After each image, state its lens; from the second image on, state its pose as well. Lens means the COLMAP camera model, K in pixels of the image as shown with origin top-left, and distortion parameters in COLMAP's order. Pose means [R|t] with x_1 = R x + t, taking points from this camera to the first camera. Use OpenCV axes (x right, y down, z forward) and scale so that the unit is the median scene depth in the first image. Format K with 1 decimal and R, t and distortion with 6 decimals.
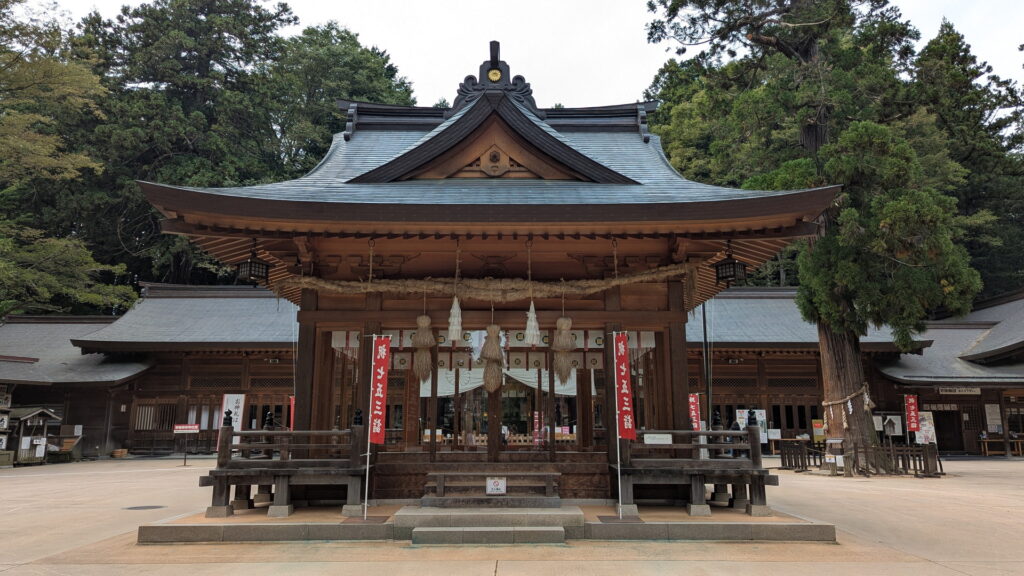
lens RADIAL K [[733.2, 0, 519.9], [0, 733.2, 275.7], [0, 0, 1]] dist [0.059482, -0.056327]
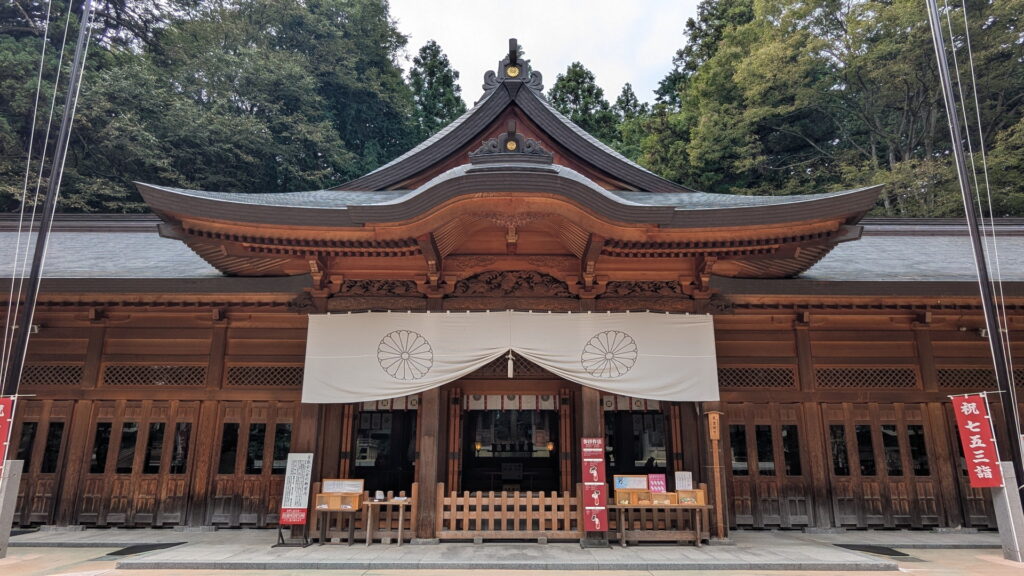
lens RADIAL K [[635.1, 0, 512.0], [0, 635.1, 288.0], [0, 0, 1]] dist [-0.002415, -0.001519]
pose [[0.998837, -0.008862, -0.047401, -0.002024], [0.007041, 0.999236, -0.038448, 0.102651], [0.047705, 0.038069, 0.998136, 0.577467]]
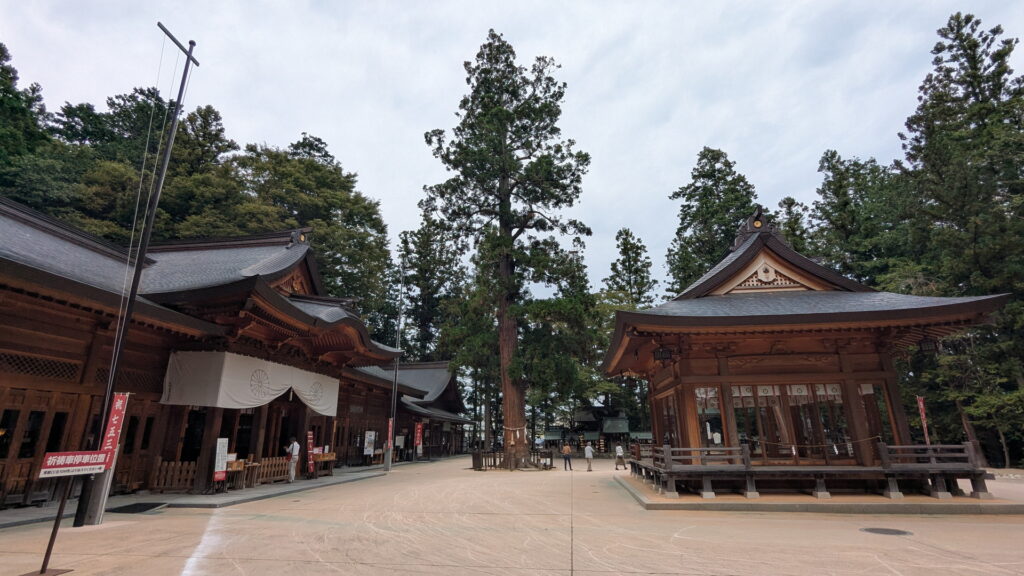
lens RADIAL K [[481.5, 0, 512.0], [0, 481.5, 288.0], [0, 0, 1]] dist [-0.000572, -0.000115]
pose [[0.168784, 0.294623, 0.940590, -0.522929], [-0.208179, 0.943409, -0.258150, 0.107079], [-0.963418, -0.152239, 0.220567, 0.588171]]
